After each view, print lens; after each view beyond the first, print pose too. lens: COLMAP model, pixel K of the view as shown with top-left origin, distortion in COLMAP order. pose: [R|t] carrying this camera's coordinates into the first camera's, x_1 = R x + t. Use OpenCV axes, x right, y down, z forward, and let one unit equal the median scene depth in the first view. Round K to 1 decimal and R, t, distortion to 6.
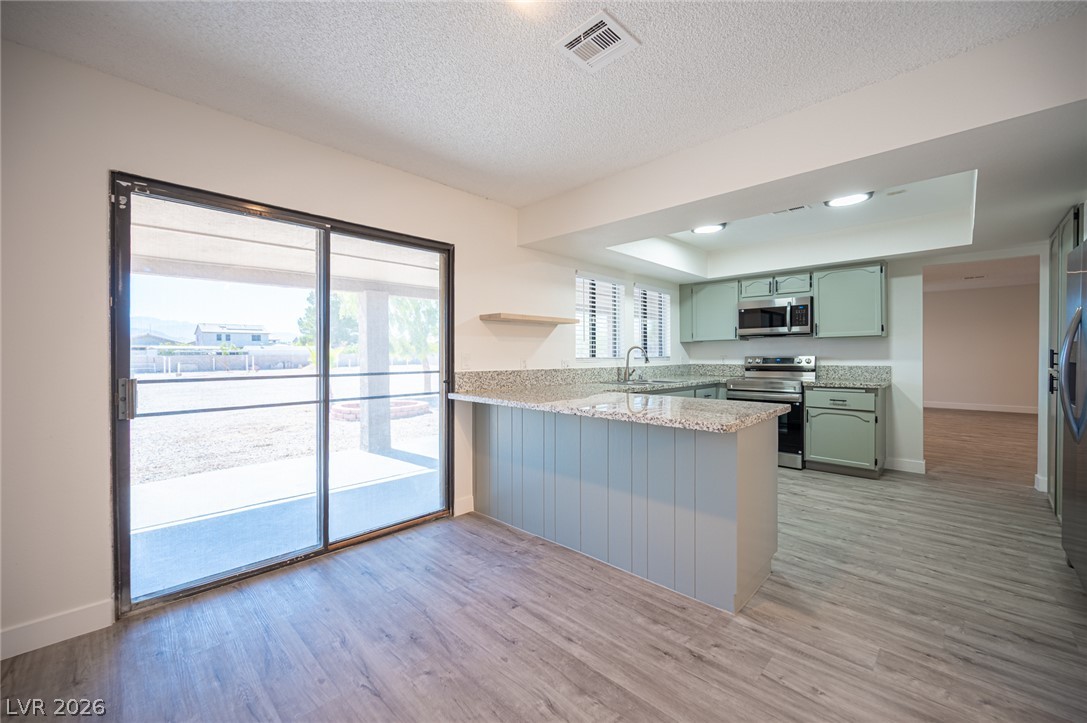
lens RADIAL K [[434.2, 0, 544.0], [0, 434.2, 358.7], [0, 0, 1]] dist [0.000210, 0.000134]
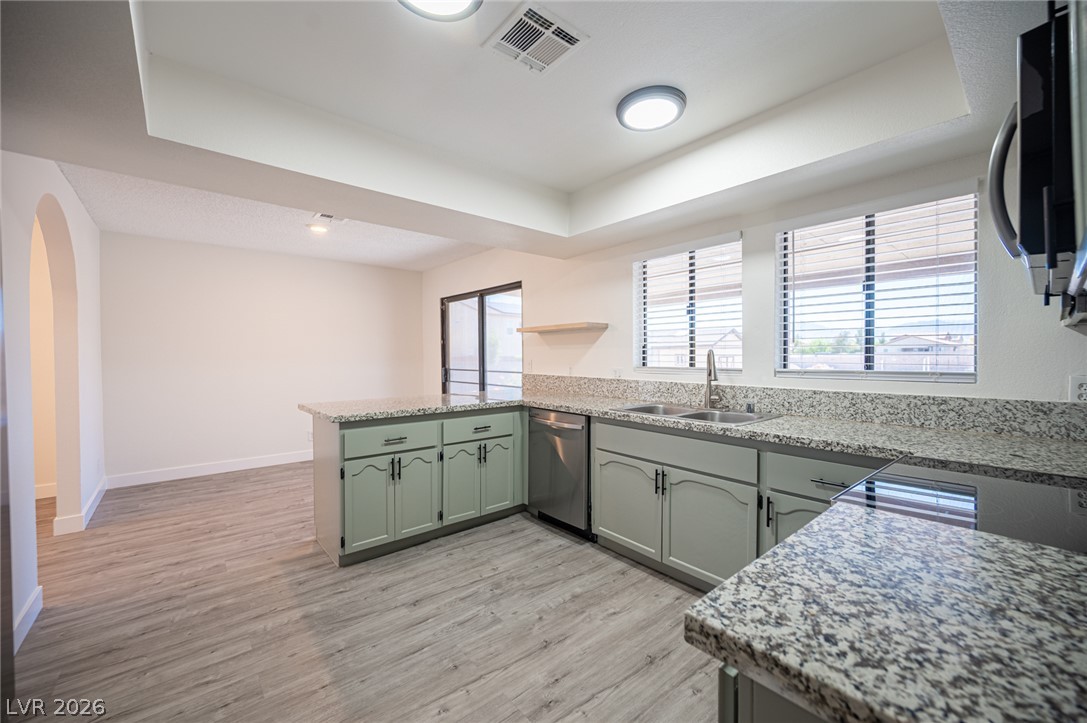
lens RADIAL K [[435.1, 0, 538.8], [0, 435.1, 358.6], [0, 0, 1]] dist [0.000016, -0.000396]
pose [[-0.109266, 0.009666, -0.993966, 1.029312], [-0.006858, 0.999922, 0.010478, -0.027565], [0.993989, 0.007962, -0.109191, 1.075686]]
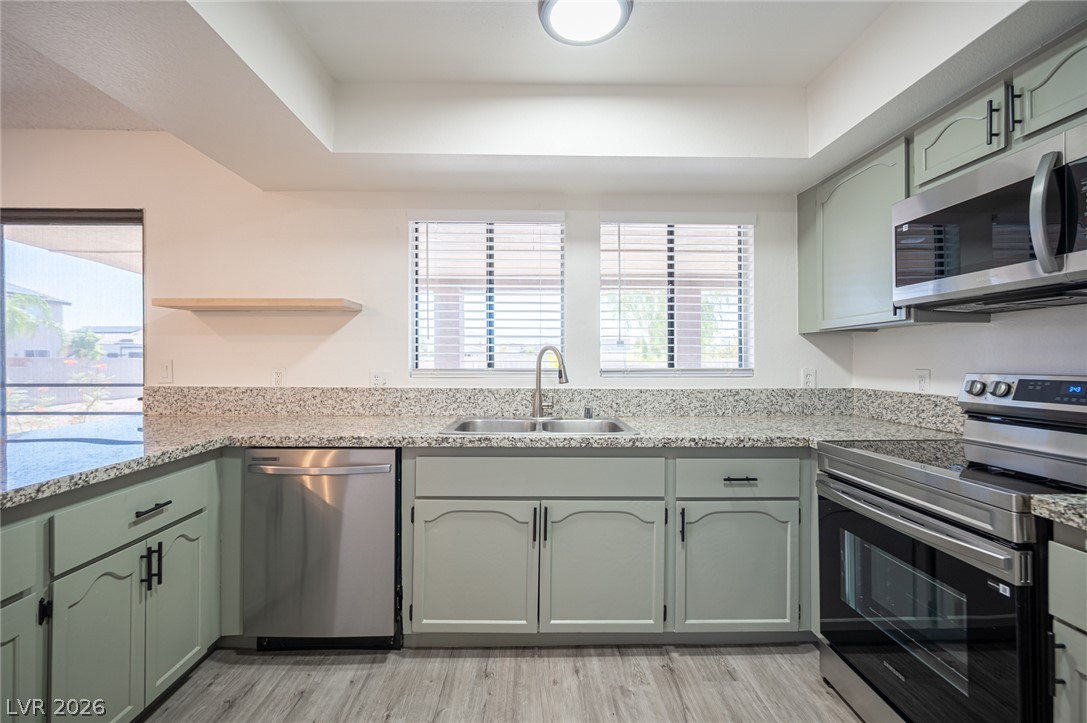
lens RADIAL K [[472.2, 0, 542.9], [0, 472.2, 358.7], [0, 0, 1]] dist [-0.000381, -0.000122]
pose [[0.710269, 0.001340, -0.703929, 0.725043], [-0.010470, 0.999908, -0.008661, -0.013635], [0.703852, 0.013522, 0.710217, 0.814196]]
